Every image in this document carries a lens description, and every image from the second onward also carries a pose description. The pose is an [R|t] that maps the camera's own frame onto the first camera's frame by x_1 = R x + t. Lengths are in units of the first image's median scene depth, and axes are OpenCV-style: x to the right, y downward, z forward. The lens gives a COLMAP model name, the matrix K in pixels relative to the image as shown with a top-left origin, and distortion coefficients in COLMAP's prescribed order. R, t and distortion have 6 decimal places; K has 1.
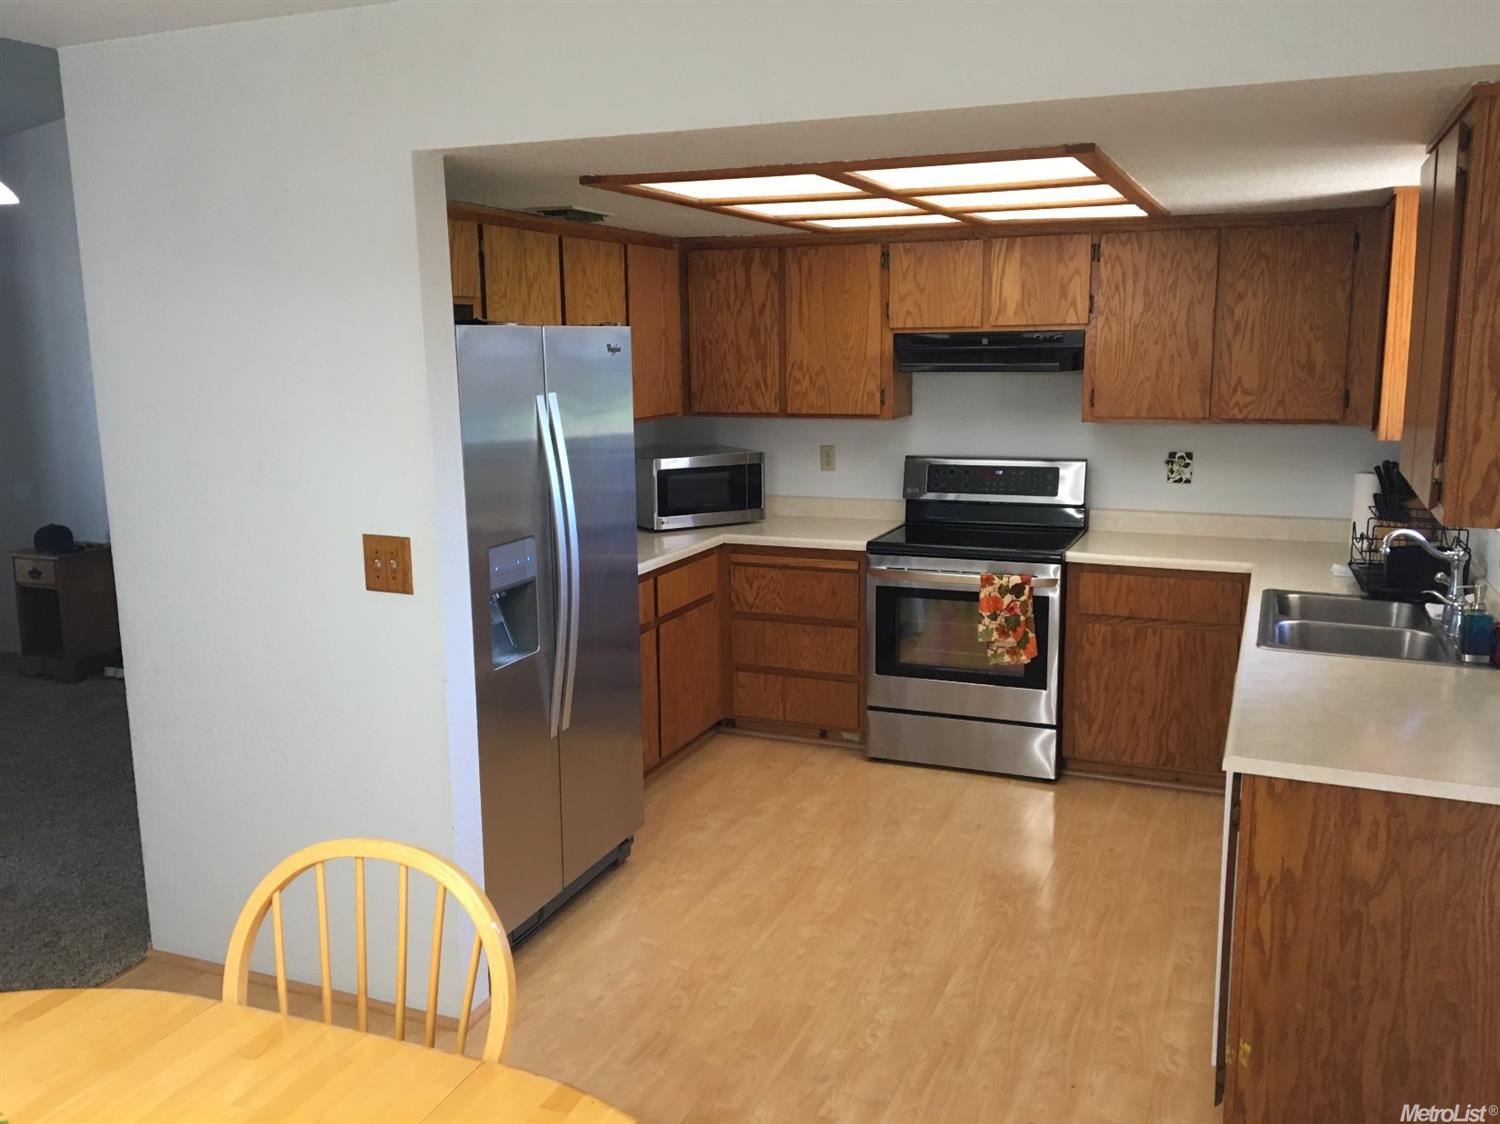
lens RADIAL K [[1240.9, 0, 754.2], [0, 1240.9, 566.8], [0, 0, 1]] dist [0.082831, -0.124066]
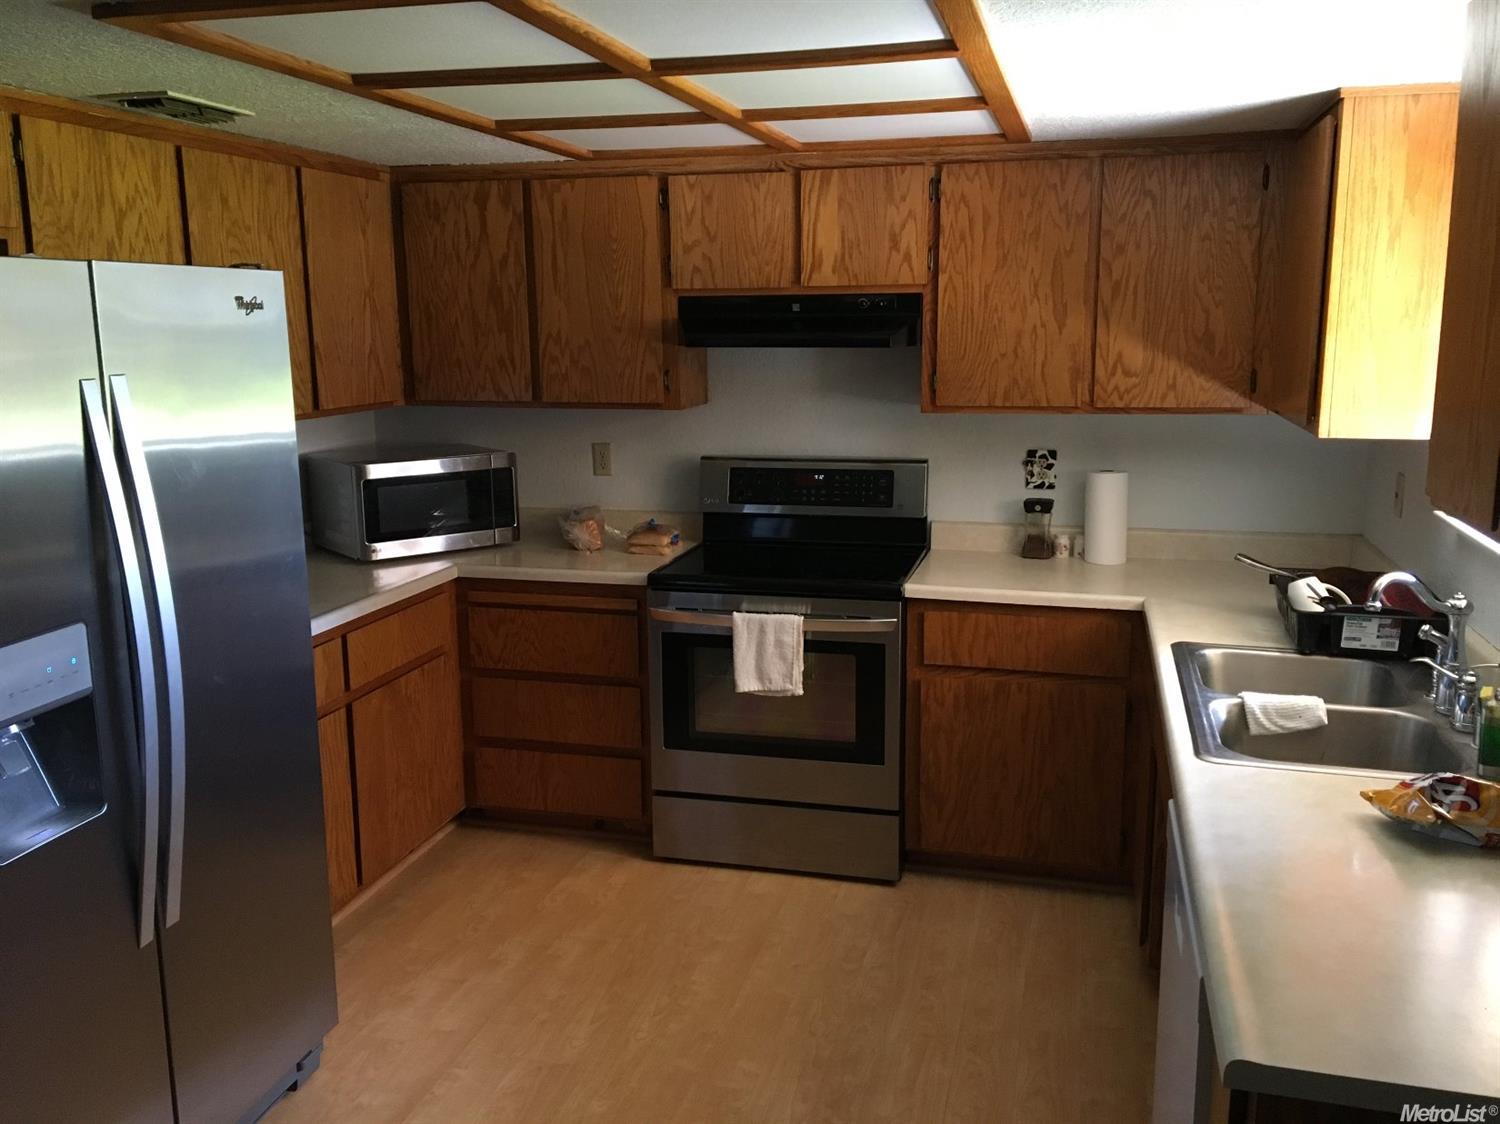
lens RADIAL K [[1240.9, 0, 754.2], [0, 1240.9, 566.8], [0, 0, 1]] dist [0.082831, -0.124066]
pose [[0.991090, -0.023663, 0.131073, 0.058265], [0.021809, 0.999641, 0.015562, -0.035679], [-0.131394, -0.012565, 0.991251, 0.254986]]
